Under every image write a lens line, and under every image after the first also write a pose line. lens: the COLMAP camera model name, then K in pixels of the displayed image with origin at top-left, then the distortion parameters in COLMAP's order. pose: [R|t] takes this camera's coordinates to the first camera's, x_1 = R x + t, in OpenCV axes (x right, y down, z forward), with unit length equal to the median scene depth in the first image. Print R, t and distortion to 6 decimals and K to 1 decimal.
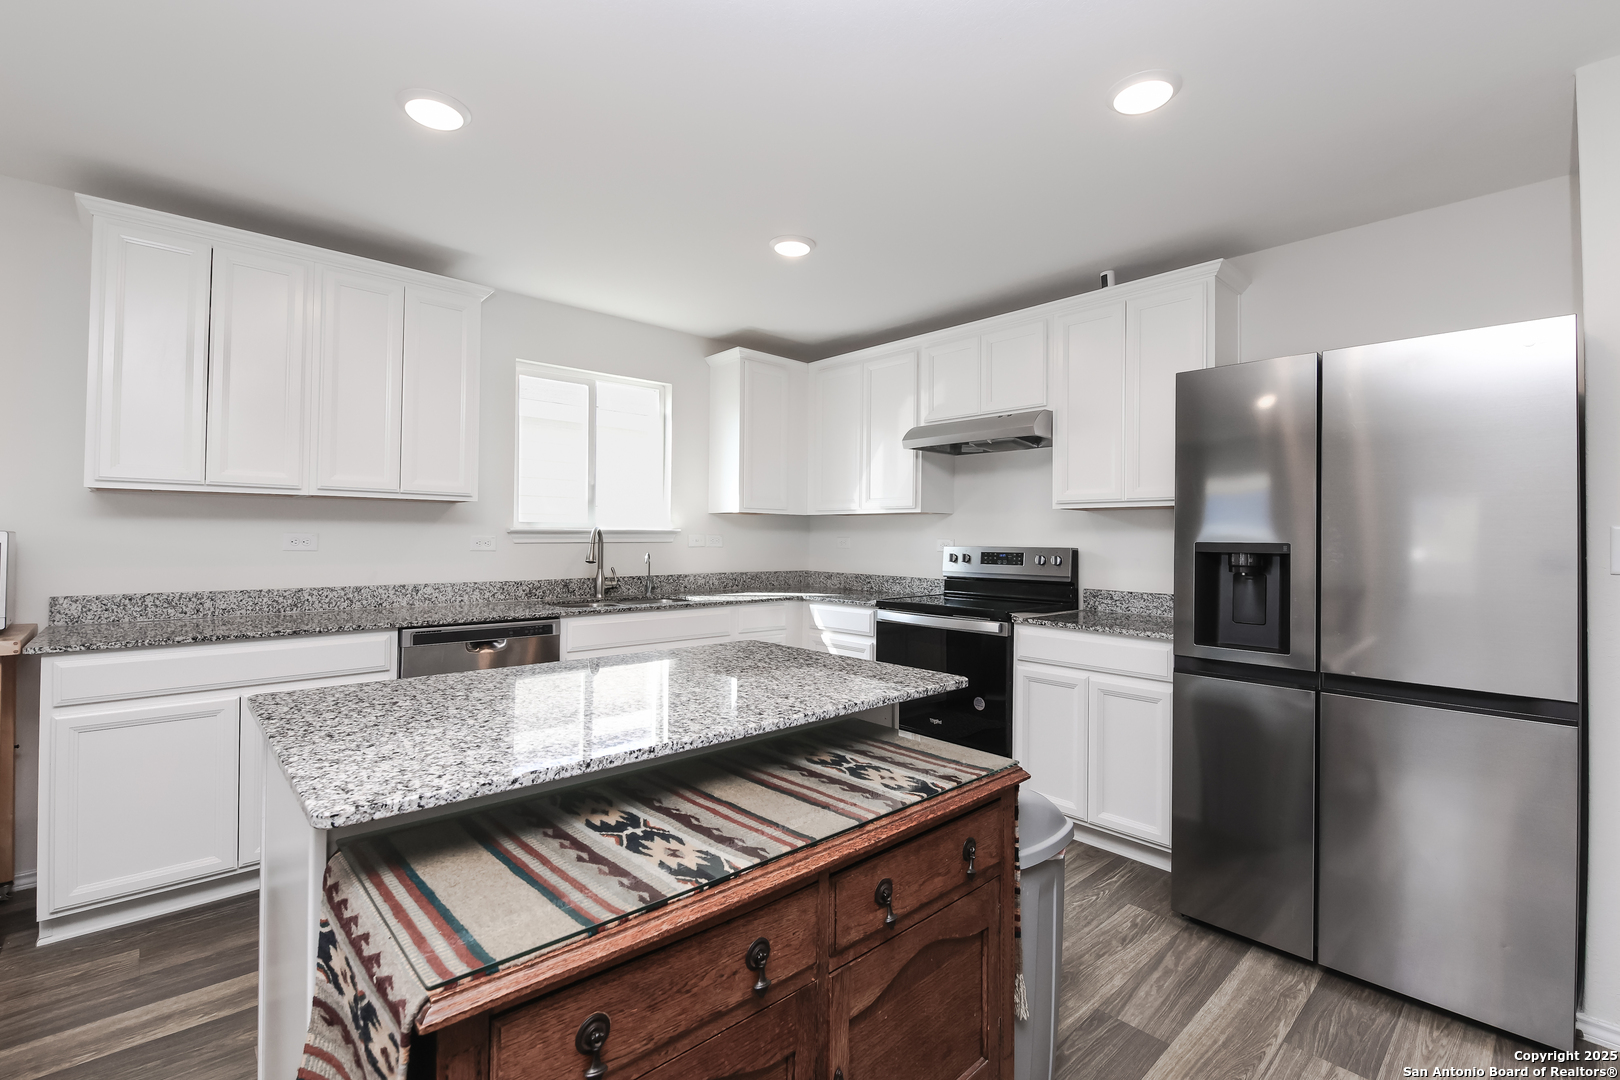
lens RADIAL K [[719.5, 0, 834.6], [0, 719.5, 526.7], [0, 0, 1]] dist [0.002874, -0.005816]
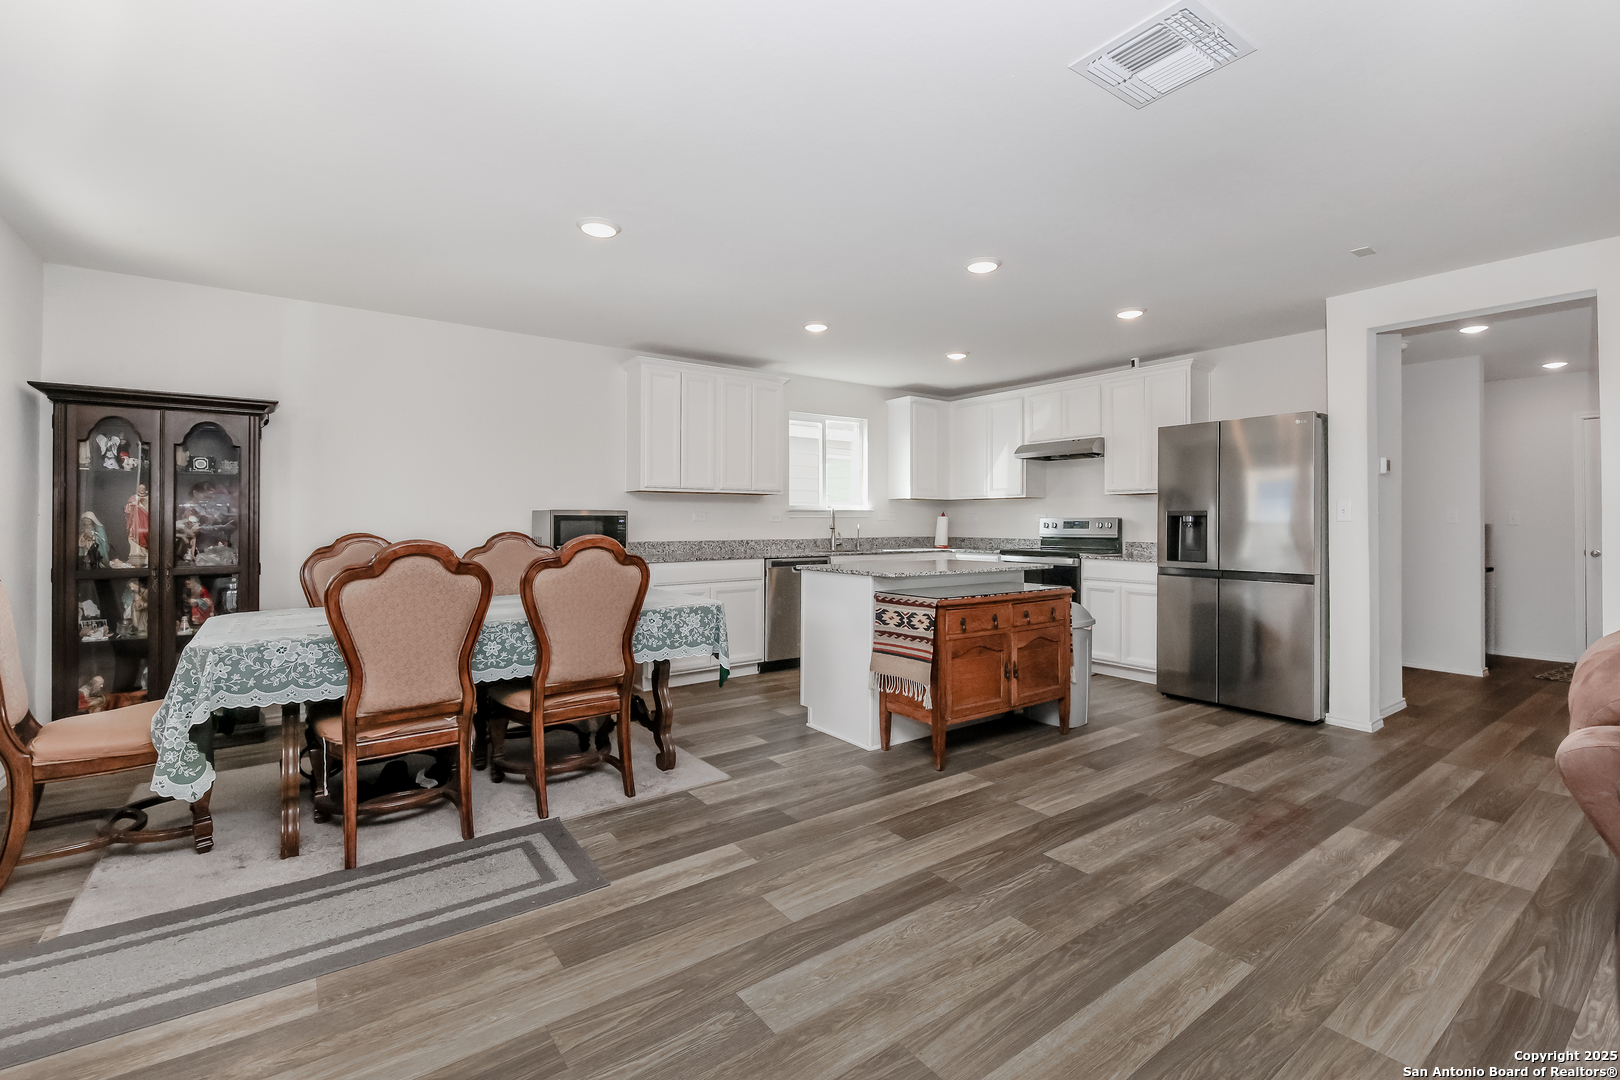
lens RADIAL K [[719.5, 0, 856.3], [0, 719.5, 528.0], [0, 0, 1]] dist [0.002874, -0.005816]
pose [[0.996078, -0.007677, -0.088149, -0.157852], [0.009770, 0.999680, 0.023338, 0.010670], [0.087942, -0.024108, 0.995834, -0.877842]]
